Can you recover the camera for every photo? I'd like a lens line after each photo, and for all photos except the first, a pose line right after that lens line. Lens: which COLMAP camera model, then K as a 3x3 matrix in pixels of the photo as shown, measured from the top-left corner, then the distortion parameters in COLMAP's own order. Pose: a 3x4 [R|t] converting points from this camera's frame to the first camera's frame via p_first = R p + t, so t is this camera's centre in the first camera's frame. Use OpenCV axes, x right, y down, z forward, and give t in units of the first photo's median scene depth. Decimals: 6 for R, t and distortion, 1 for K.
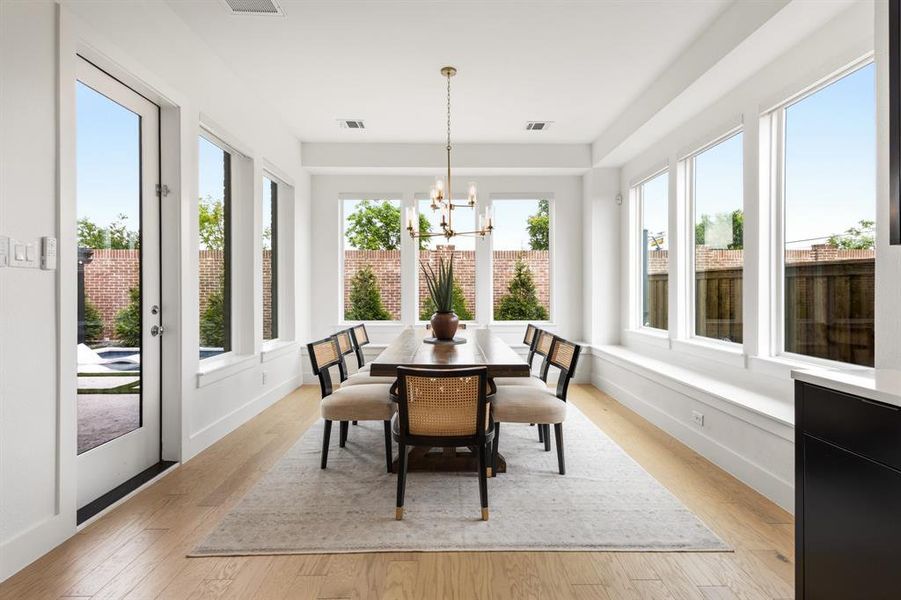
lens RADIAL K [[415.4, 0, 452.1], [0, 415.4, 292.8], [0, 0, 1]] dist [0.003763, 0.000425]
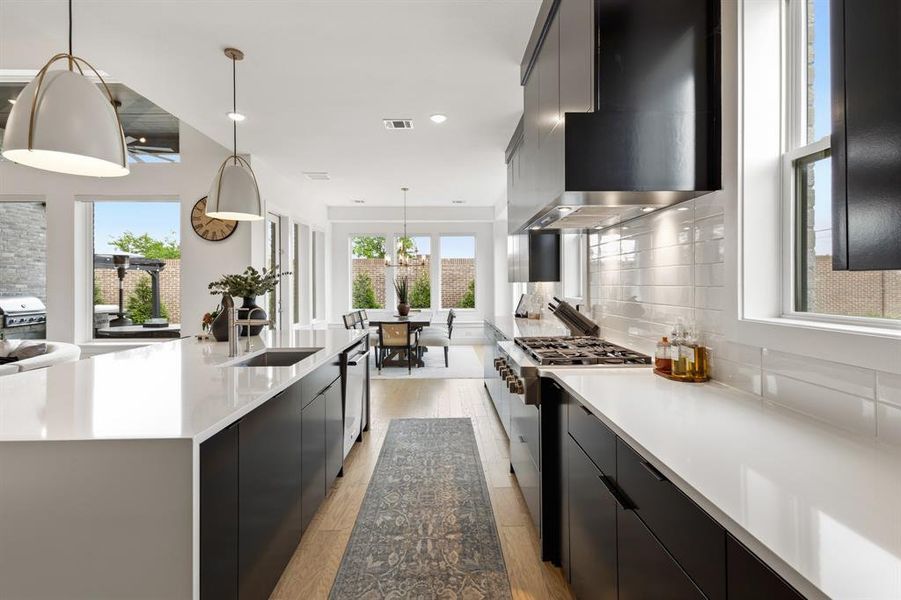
lens RADIAL K [[415.4, 0, 455.2], [0, 415.4, 285.1], [0, 0, 1]] dist [0.003763, 0.000425]
pose [[0.999814, -0.006747, 0.018087, 0.115640], [0.006809, 0.999971, -0.003355, -0.018796], [-0.018064, 0.003477, 0.999831, -0.625782]]
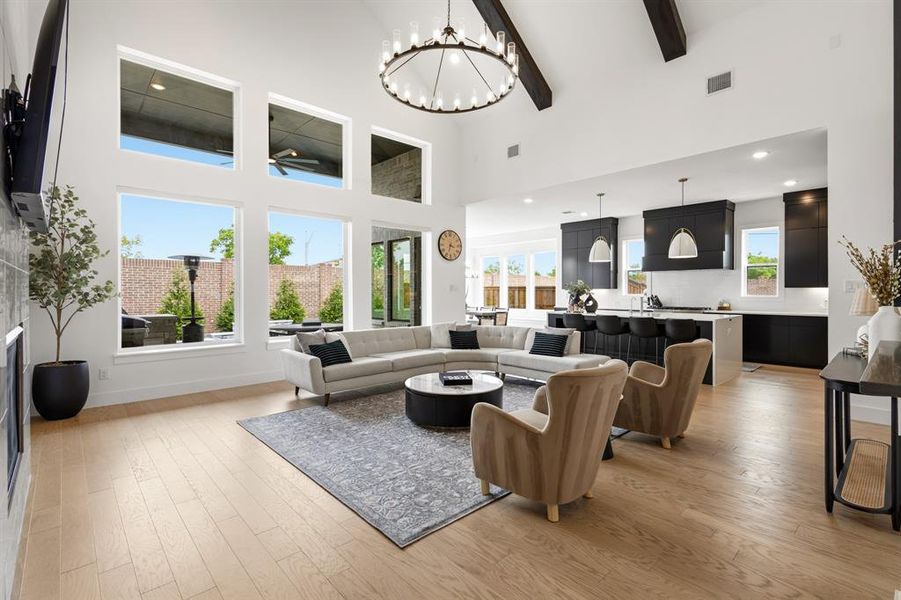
lens RADIAL K [[415.4, 0, 448.4], [0, 415.4, 293.9], [0, 0, 1]] dist [0.003763, 0.000425]
pose [[0.742799, -0.004257, 0.669501, -1.281931], [0.004753, 0.999988, 0.001085, -0.011167], [-0.669498, 0.002376, 0.742810, -0.742642]]
